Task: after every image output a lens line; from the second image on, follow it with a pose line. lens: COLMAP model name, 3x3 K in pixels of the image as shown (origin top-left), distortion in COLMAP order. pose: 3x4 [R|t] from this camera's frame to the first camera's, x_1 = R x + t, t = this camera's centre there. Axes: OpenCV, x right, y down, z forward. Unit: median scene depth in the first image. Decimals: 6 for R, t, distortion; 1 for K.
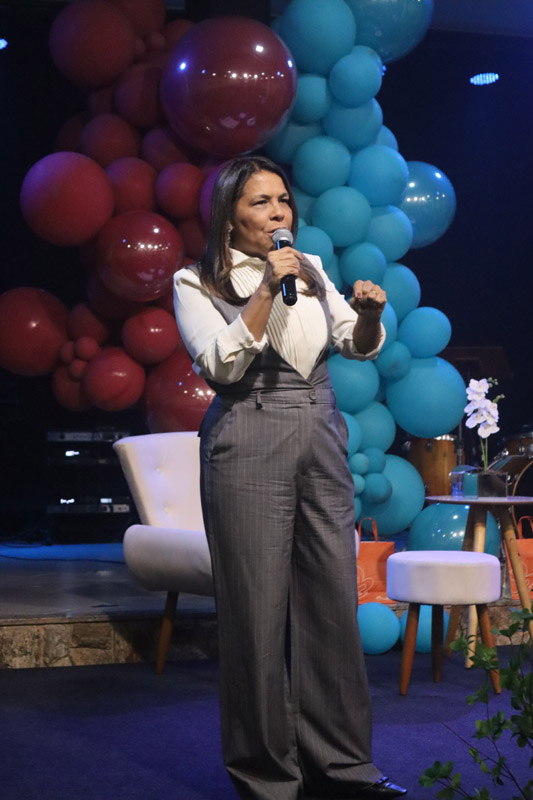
lens RADIAL K [[1893.9, 0, 266.2], [0, 1893.9, 398.8], [0, 0, 1]] dist [0.107105, 0.000000]
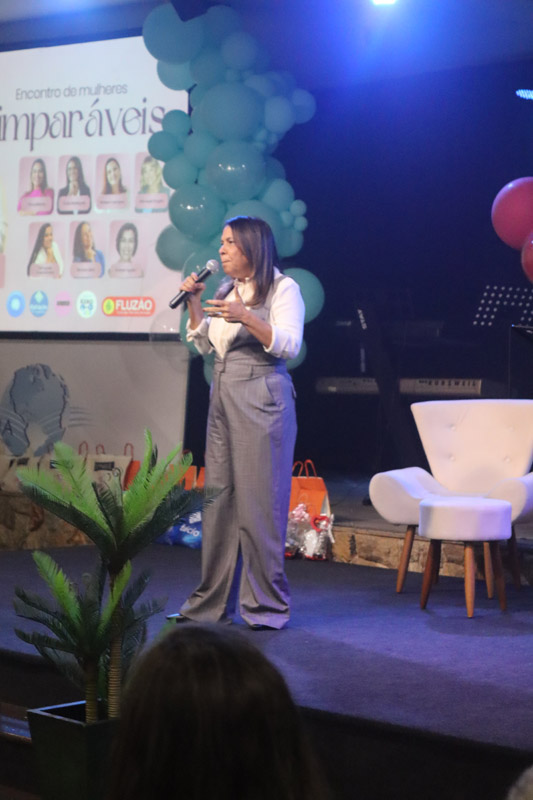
lens RADIAL K [[1922.1, 0, 264.2], [0, 1922.1, 399.2], [0, 0, 1]] dist [0.100188, 0.000000]
pose [[0.395584, 0.021283, -0.918183, 1.005875], [-0.013705, 0.999757, 0.017269, -0.002326], [0.918328, 0.005752, 0.395779, 0.338645]]
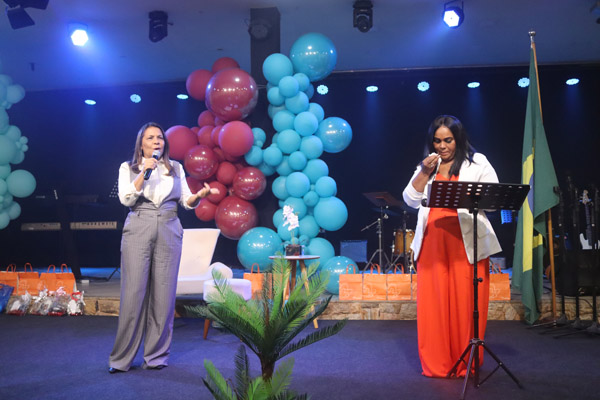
lens RADIAL K [[616.1, 0, 296.2], [0, 616.1, 194.4], [0, 0, 1]] dist [-0.086621, 0.000000]
pose [[0.878306, -0.031673, -0.477049, 0.458124], [0.014793, 0.999126, -0.039100, 0.004955], [0.477870, 0.027285, 0.878007, 0.318161]]
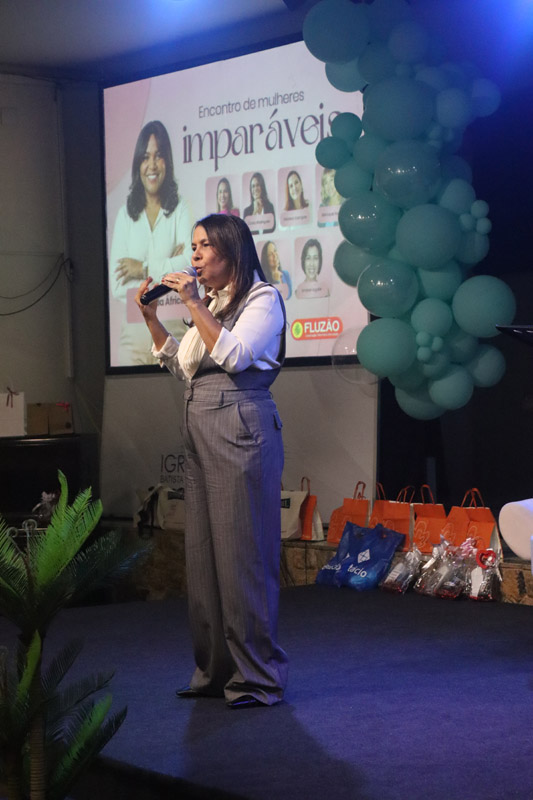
lens RADIAL K [[1922.1, 0, 250.6], [0, 1922.1, 407.5], [0, 0, 1]] dist [0.100188, 0.000000]
pose [[0.197160, -0.001724, -0.980370, 0.935428], [0.040208, 0.999171, 0.006329, -0.000735], [0.979546, -0.040667, 0.197066, 0.529436]]
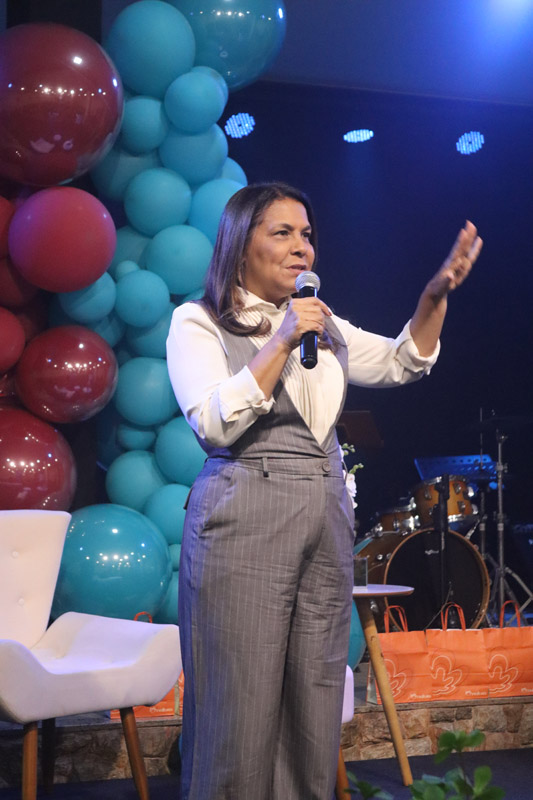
lens RADIAL K [[1730.2, 0, 267.4], [0, 1730.2, 395.5], [0, 0, 1]] dist [0.084129, 0.000000]
pose [[0.998858, -0.002848, 0.047698, 0.044332], [0.004938, 0.999030, -0.043756, 0.000852], [-0.047527, 0.043942, 0.997903, 0.224327]]
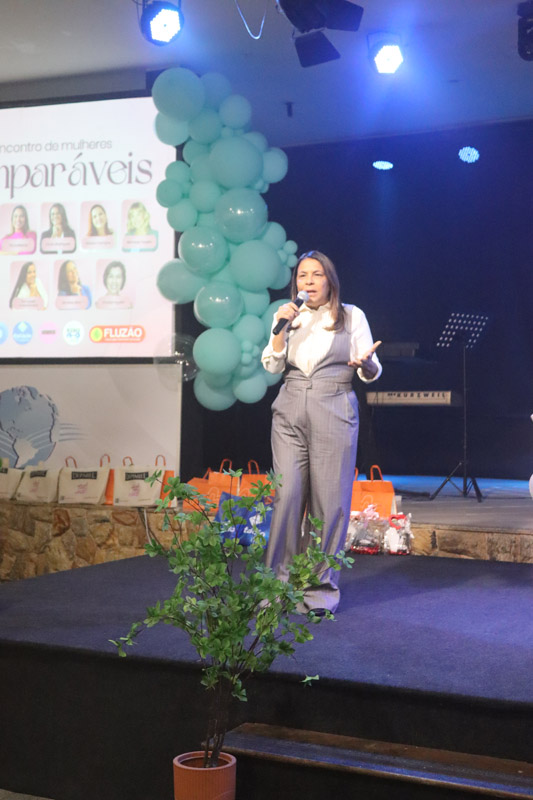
lens RADIAL K [[1314.0, 0, 269.4], [0, 1314.0, 397.1], [0, 0, 1]] dist [-0.011843, 0.000000]
pose [[0.650617, 0.003682, -0.759397, 0.513596], [0.005753, 0.999936, 0.009778, -0.001730], [0.759384, -0.010731, 0.650554, 0.158704]]
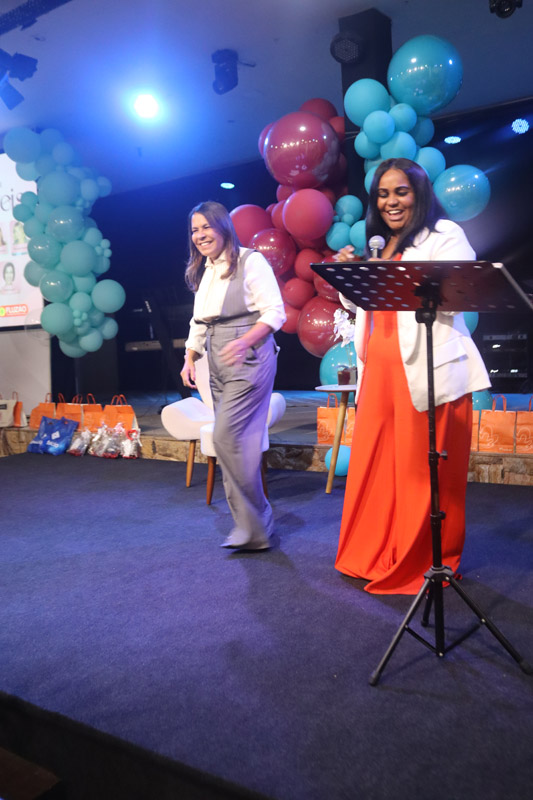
lens RADIAL K [[740.9, 0, 263.9], [0, 740.9, 398.2], [0, 0, 1]] dist [-0.100757, 0.000000]
pose [[0.567113, 0.038803, -0.822725, 0.544638], [0.060407, 0.994240, 0.088531, 0.003668], [0.821422, -0.099906, 0.561503, 0.570826]]
